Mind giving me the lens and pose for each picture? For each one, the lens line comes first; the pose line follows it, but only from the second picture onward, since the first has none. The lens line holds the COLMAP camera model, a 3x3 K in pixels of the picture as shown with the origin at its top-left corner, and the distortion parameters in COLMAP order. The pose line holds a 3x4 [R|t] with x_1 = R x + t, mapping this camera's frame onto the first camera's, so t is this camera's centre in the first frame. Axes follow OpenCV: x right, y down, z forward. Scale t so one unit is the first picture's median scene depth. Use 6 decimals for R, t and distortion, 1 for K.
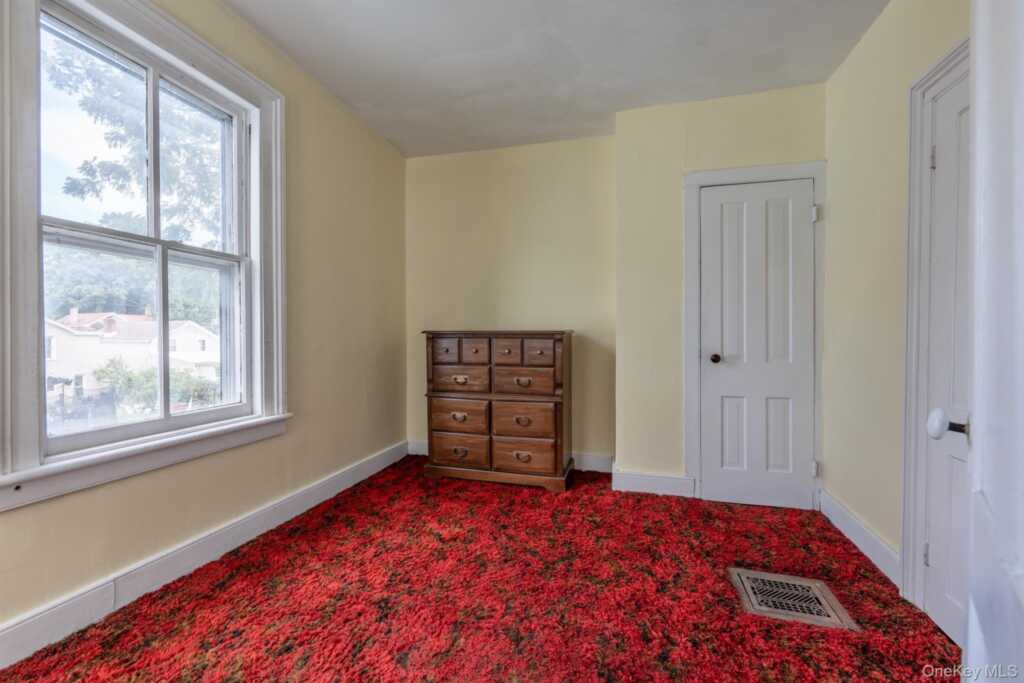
lens RADIAL K [[421.2, 0, 469.6], [0, 421.2, 344.3], [0, 0, 1]] dist [0.001897, -0.000425]
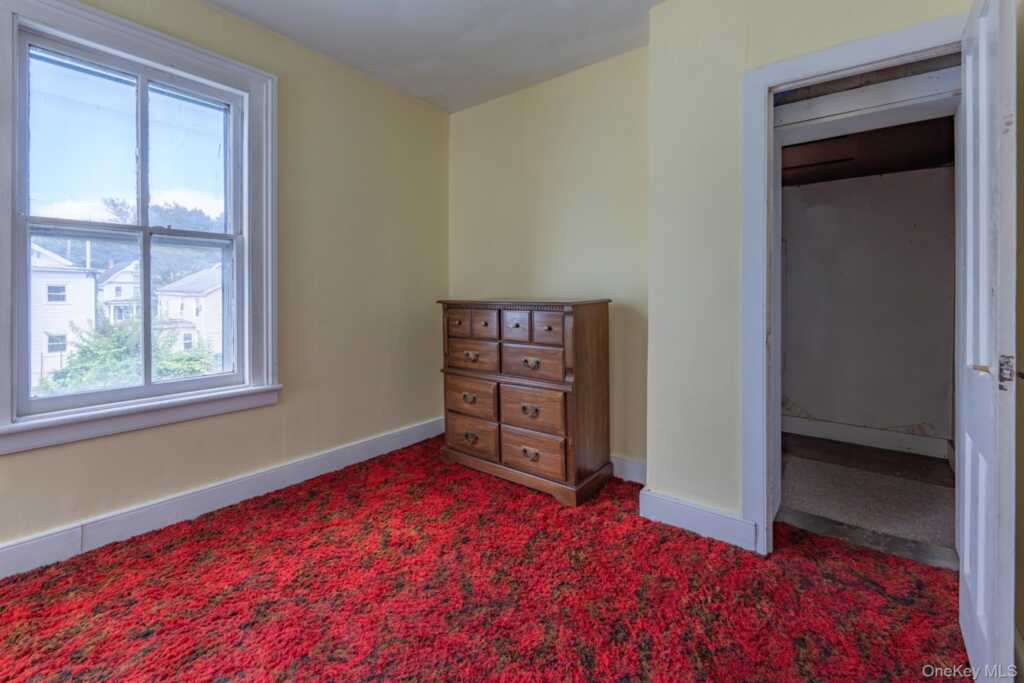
lens RADIAL K [[421.2, 0, 510.7], [0, 421.2, 299.3], [0, 0, 1]] dist [0.001897, -0.000425]
pose [[0.927661, -0.001293, -0.373422, 0.469611], [-0.000469, 0.999989, -0.004626, -0.037988], [0.373424, 0.004466, 0.927650, 0.255932]]
